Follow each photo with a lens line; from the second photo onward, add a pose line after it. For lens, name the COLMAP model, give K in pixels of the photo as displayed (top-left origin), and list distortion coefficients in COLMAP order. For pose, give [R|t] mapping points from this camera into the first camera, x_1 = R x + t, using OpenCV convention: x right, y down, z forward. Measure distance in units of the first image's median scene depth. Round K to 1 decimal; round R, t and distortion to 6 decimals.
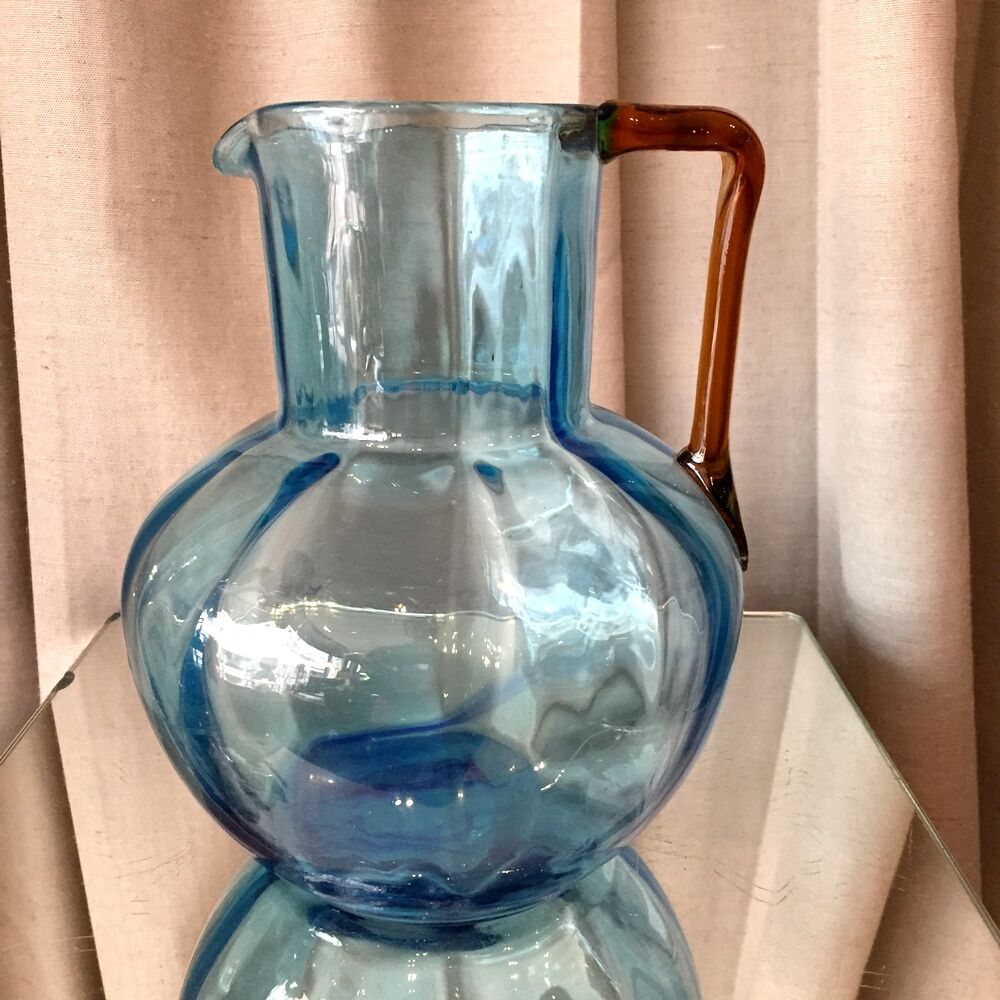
lens RADIAL K [[1167.6, 0, 496.2], [0, 1167.6, 498.3], [0, 0, 1]] dist [0.124519, -0.210068]
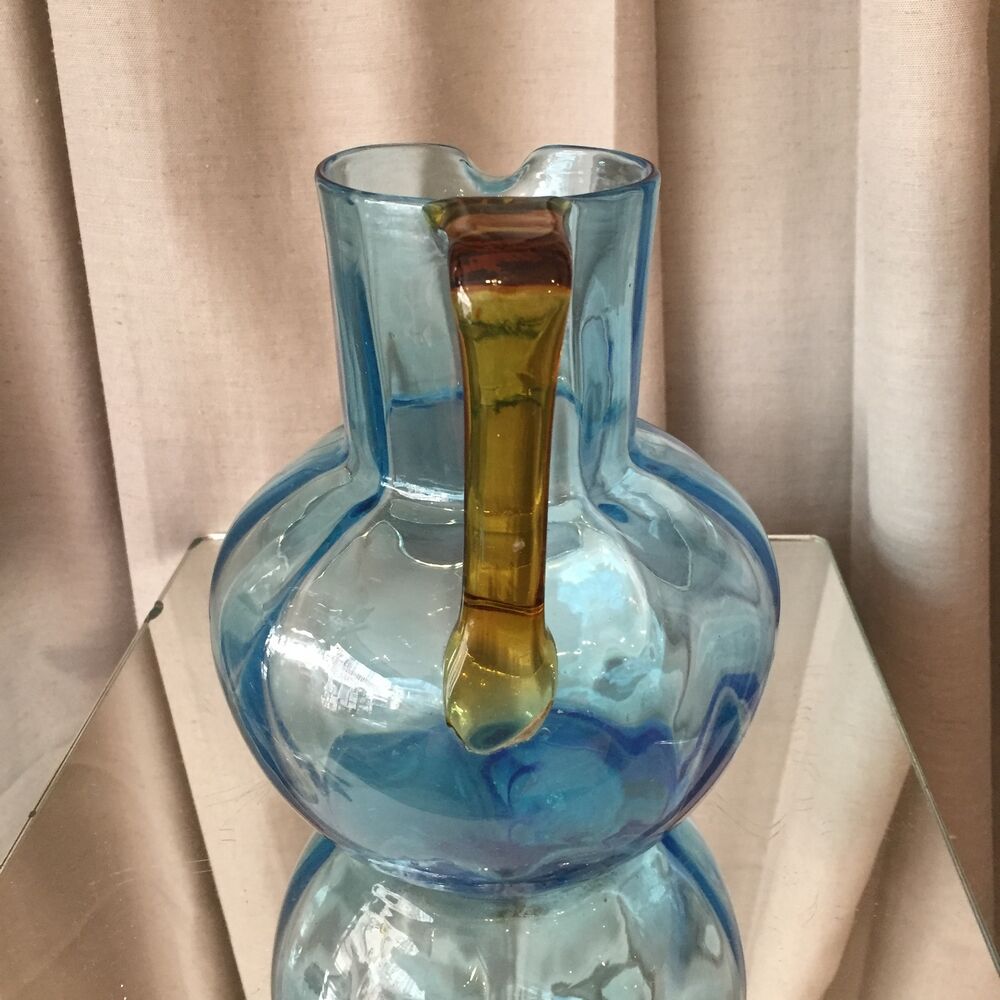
lens RADIAL K [[1167.6, 0, 496.2], [0, 1167.6, 498.3], [0, 0, 1]] dist [0.124519, -0.210068]
pose [[0.997596, -0.005903, -0.069046, 0.037058], [0.016757, 0.987346, 0.157696, -0.116561], [0.067242, -0.158474, 0.985071, -0.066229]]
